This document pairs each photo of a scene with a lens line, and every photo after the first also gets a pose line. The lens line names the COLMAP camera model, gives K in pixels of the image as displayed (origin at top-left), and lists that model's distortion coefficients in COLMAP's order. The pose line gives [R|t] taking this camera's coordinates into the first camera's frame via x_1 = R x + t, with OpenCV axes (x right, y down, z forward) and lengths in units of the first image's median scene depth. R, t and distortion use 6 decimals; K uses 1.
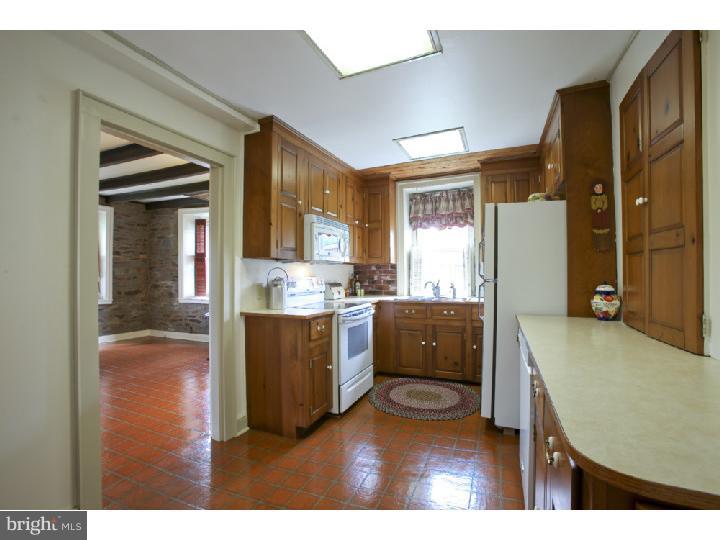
lens RADIAL K [[328.3, 0, 373.2], [0, 328.3, 270.8], [0, 0, 1]] dist [-0.065846, -0.000073]
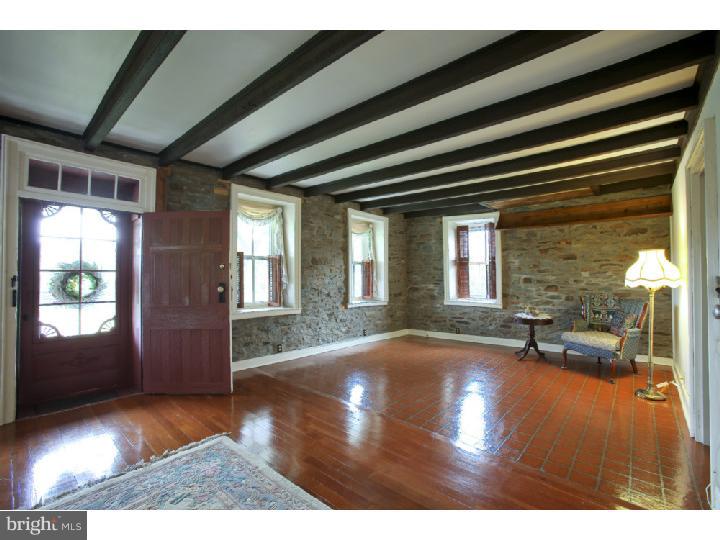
lens RADIAL K [[328.3, 0, 373.2], [0, 328.3, 270.8], [0, 0, 1]] dist [-0.065846, -0.000073]
pose [[0.948988, -0.008031, -0.315211, -0.484383], [0.004867, 0.999930, -0.010822, -0.002100], [0.315275, 0.008736, 0.948960, -0.104261]]
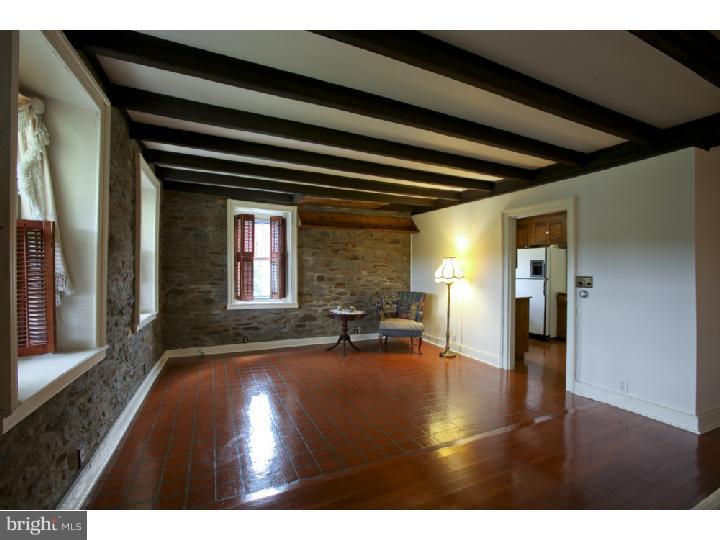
lens RADIAL K [[328.3, 0, 373.2], [0, 328.3, 270.8], [0, 0, 1]] dist [-0.065846, -0.000073]
pose [[0.684136, 0.004228, 0.729342, -0.960685], [-0.007488, 0.999971, 0.001227, -0.007343], [-0.729316, -0.006301, 0.684148, 0.135688]]
